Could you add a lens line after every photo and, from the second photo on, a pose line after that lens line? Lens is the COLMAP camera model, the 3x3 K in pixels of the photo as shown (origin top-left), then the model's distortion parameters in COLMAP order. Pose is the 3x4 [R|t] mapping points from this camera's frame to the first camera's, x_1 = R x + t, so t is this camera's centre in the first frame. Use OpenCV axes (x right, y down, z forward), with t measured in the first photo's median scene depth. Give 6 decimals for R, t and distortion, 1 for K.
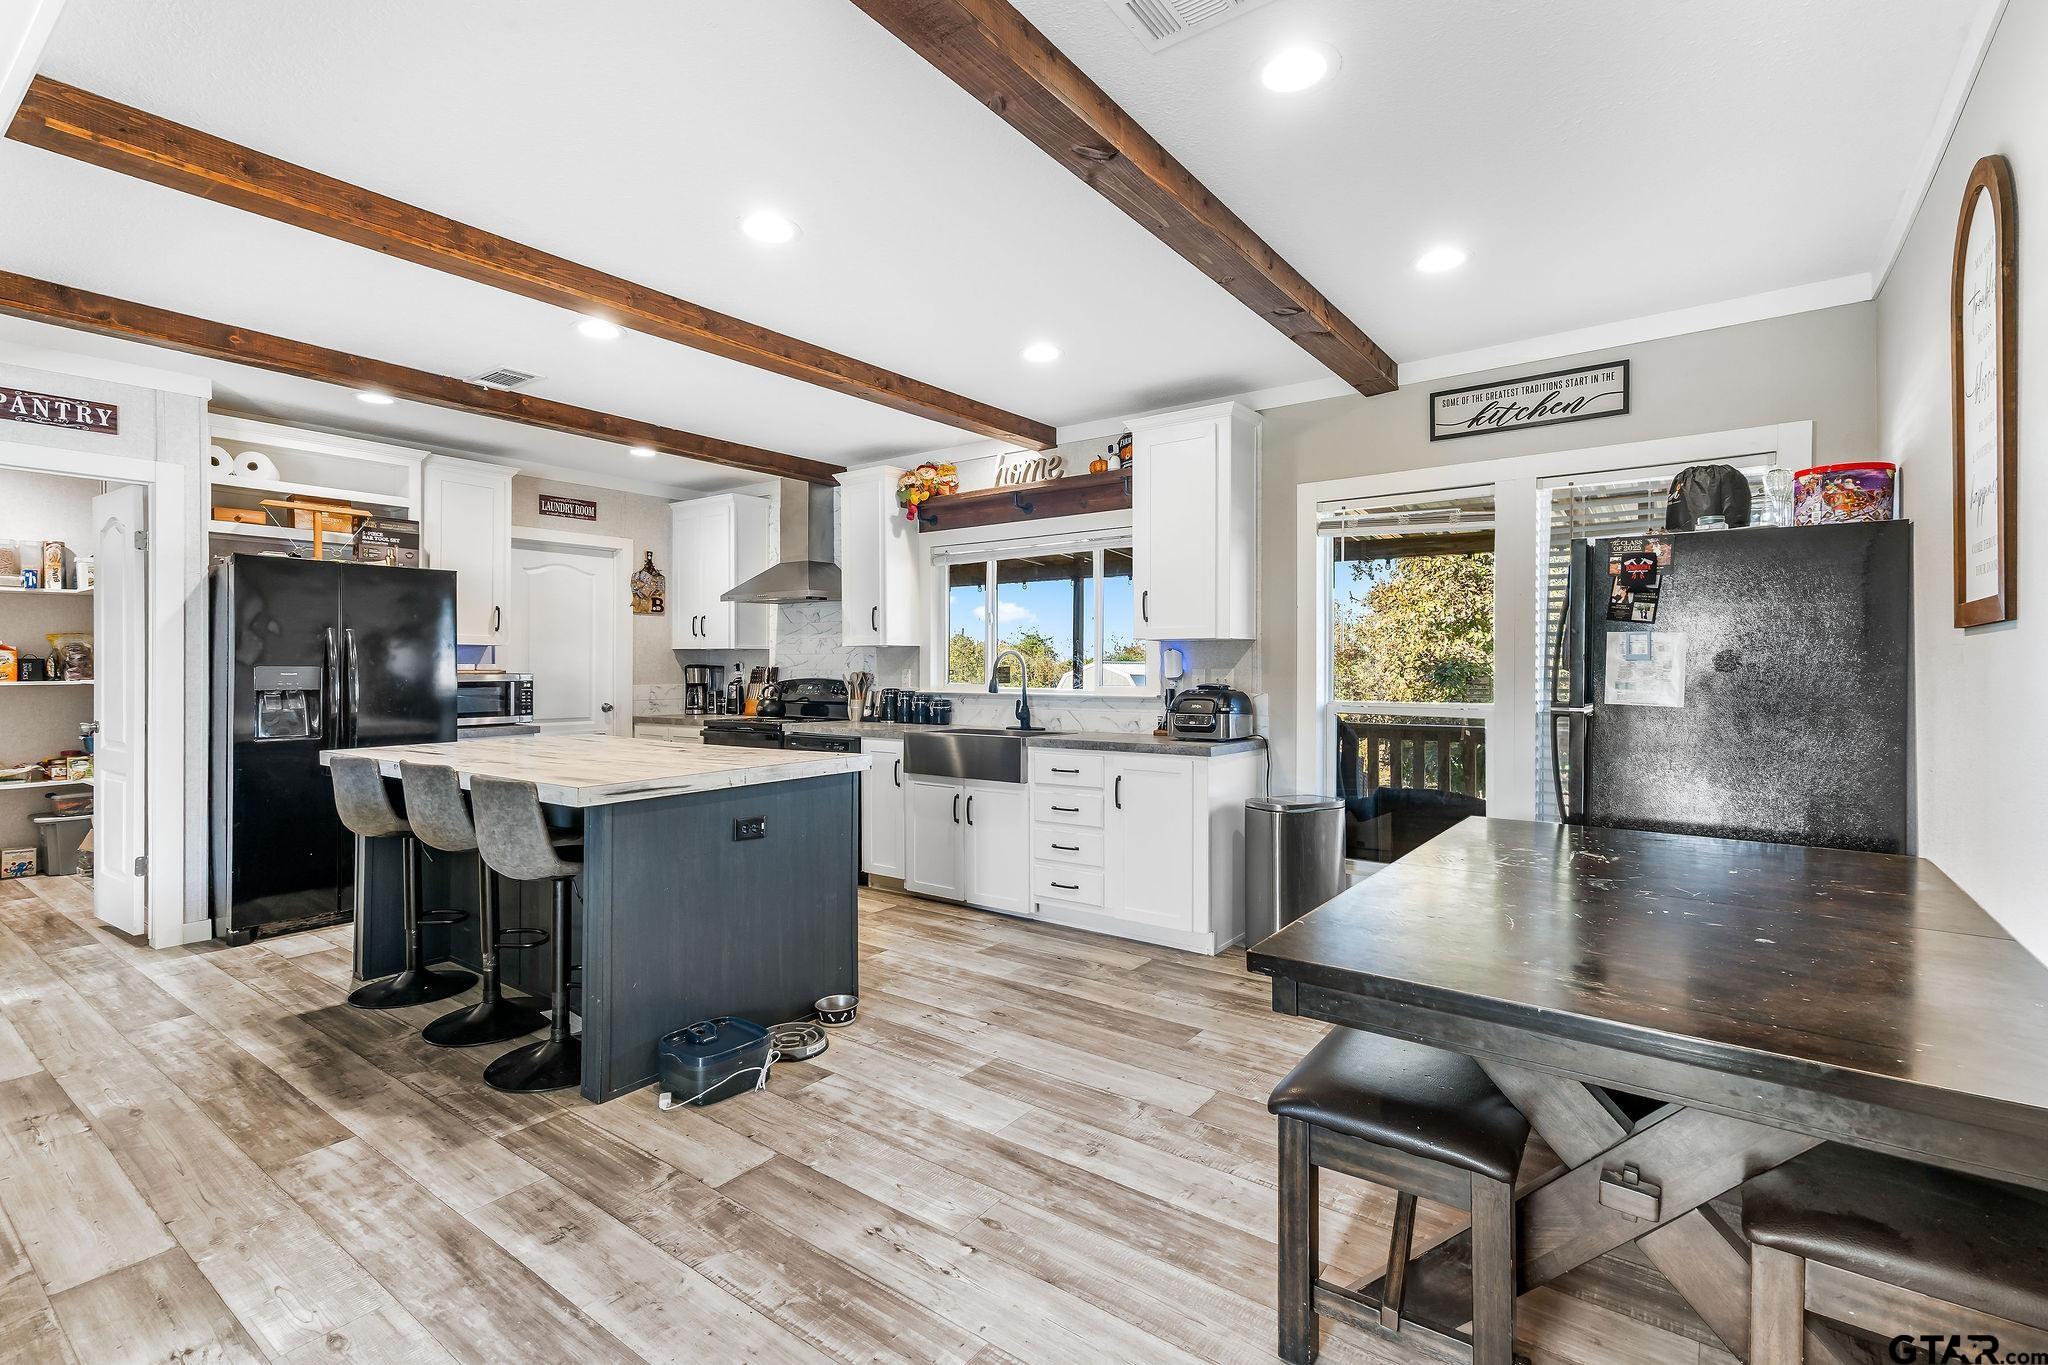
lens RADIAL K [[923.2, 0, 1025.7], [0, 923.2, 663.9], [0, 0, 1]] dist [-0.001356, -0.000023]
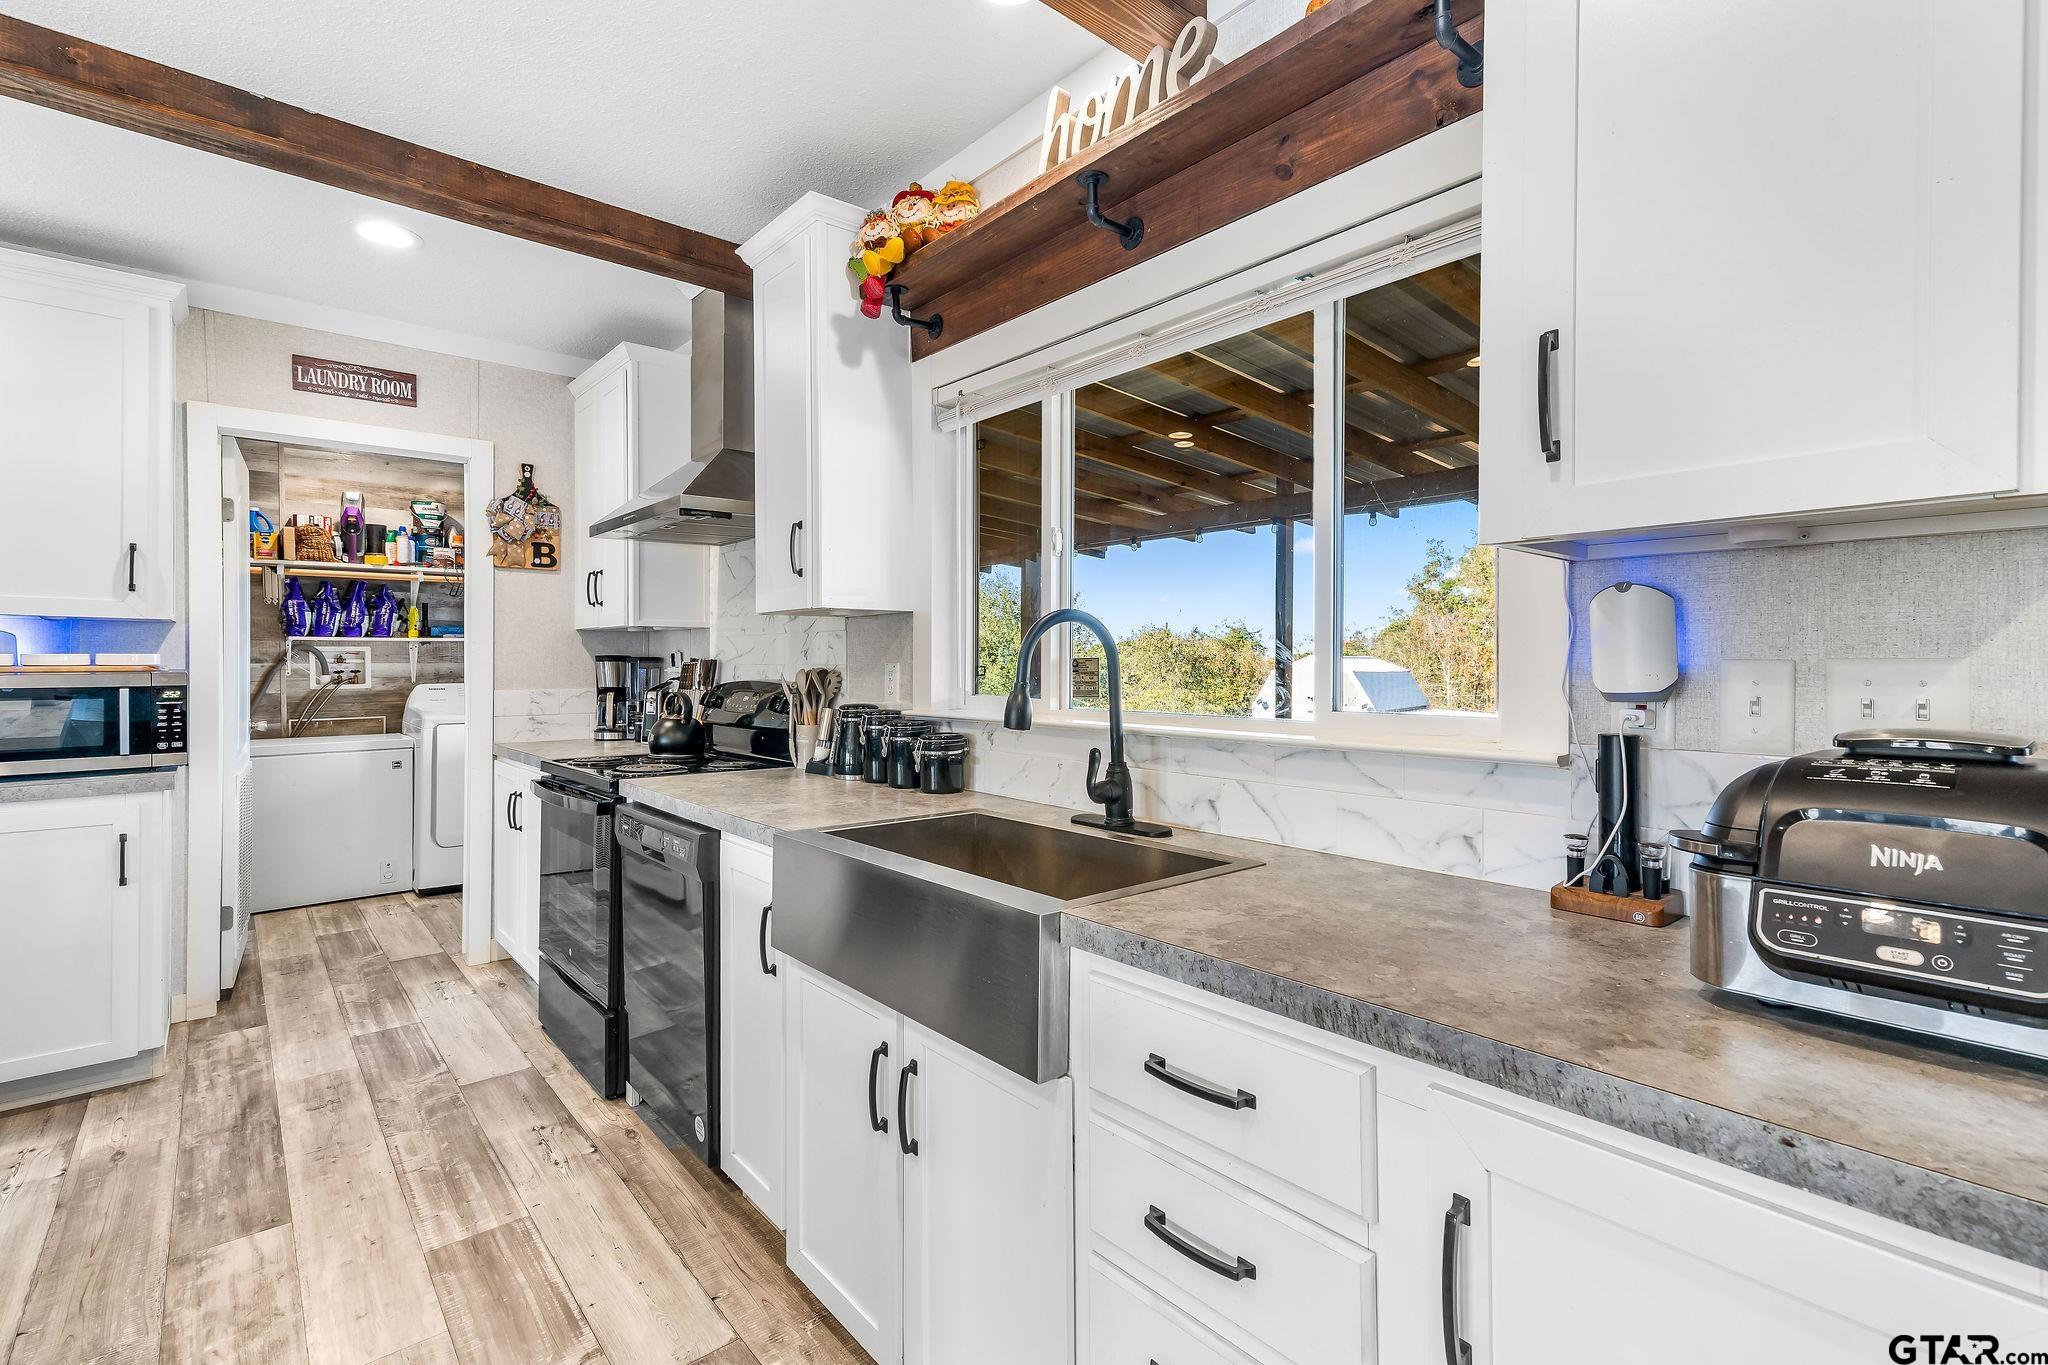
lens RADIAL K [[923.2, 0, 1025.7], [0, 923.2, 663.9], [0, 0, 1]] dist [-0.001356, -0.000023]
pose [[0.975814, -0.000025, -0.218601, 0.038529], [0.001178, 0.999986, 0.005143, 0.004171], [0.218598, -0.005277, 0.975801, 0.569254]]
